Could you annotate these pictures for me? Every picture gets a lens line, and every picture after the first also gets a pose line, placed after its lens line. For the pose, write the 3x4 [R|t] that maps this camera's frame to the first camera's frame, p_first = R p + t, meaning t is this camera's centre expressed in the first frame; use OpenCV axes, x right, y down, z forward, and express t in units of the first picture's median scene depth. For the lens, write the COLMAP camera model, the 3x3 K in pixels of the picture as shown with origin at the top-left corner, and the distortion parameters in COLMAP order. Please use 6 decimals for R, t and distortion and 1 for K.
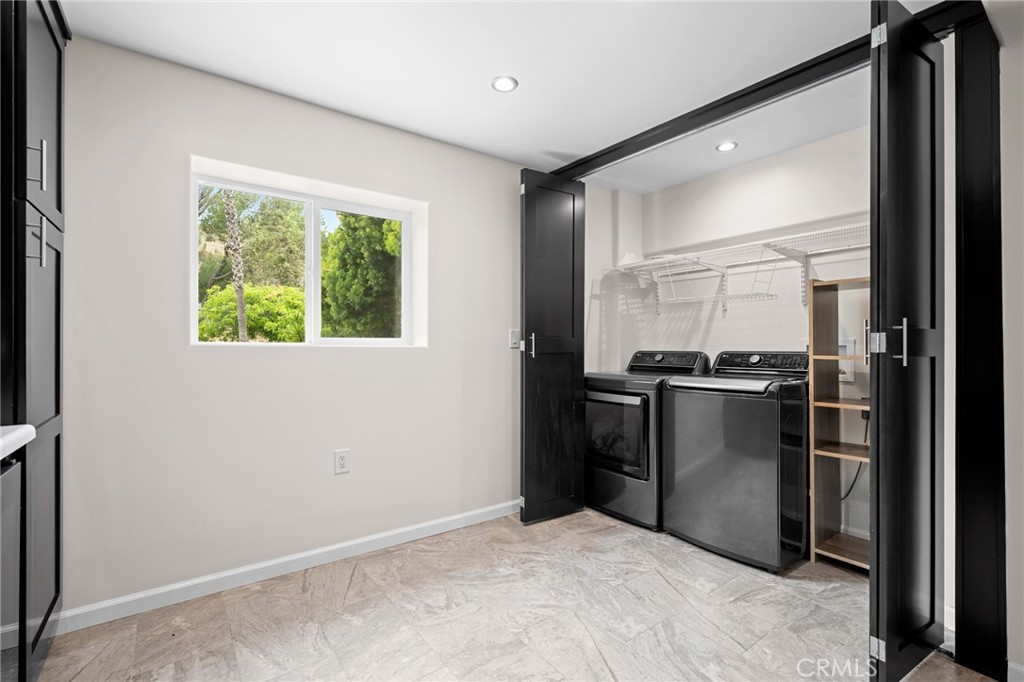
lens RADIAL K [[465.7, 0, 512.3], [0, 465.7, 345.8], [0, 0, 1]] dist [-0.001790, 0.000687]
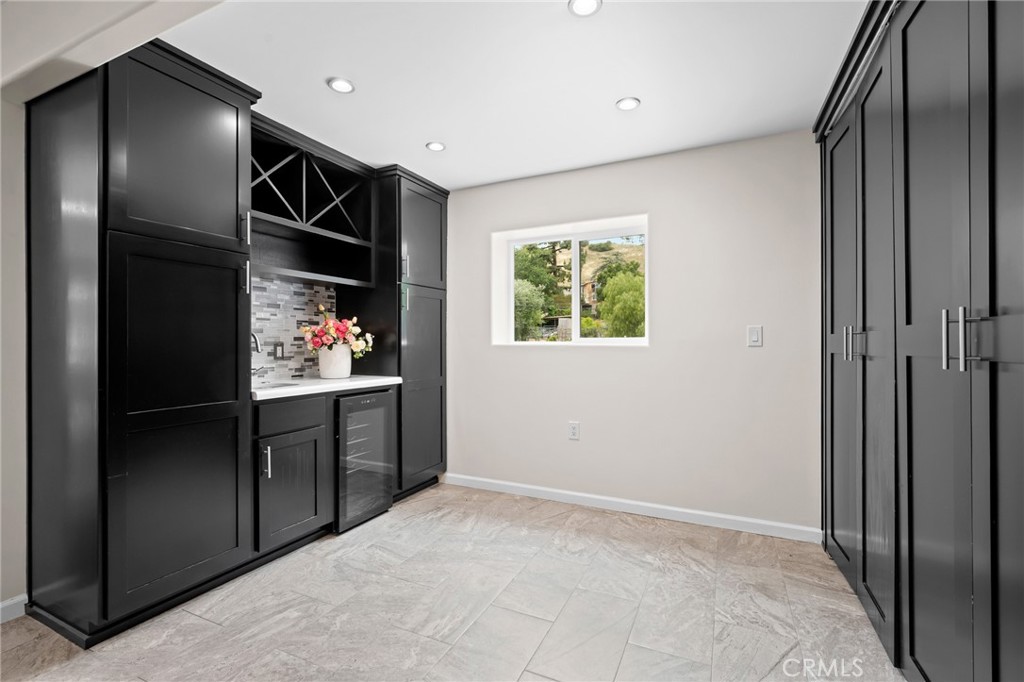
lens RADIAL K [[465.7, 0, 510.5], [0, 465.7, 339.6], [0, 0, 1]] dist [-0.001790, 0.000687]
pose [[0.451365, -0.006901, -0.892313, 0.771096], [0.001408, 0.999974, -0.007021, -0.003730], [0.892338, 0.001913, 0.451363, 0.241999]]
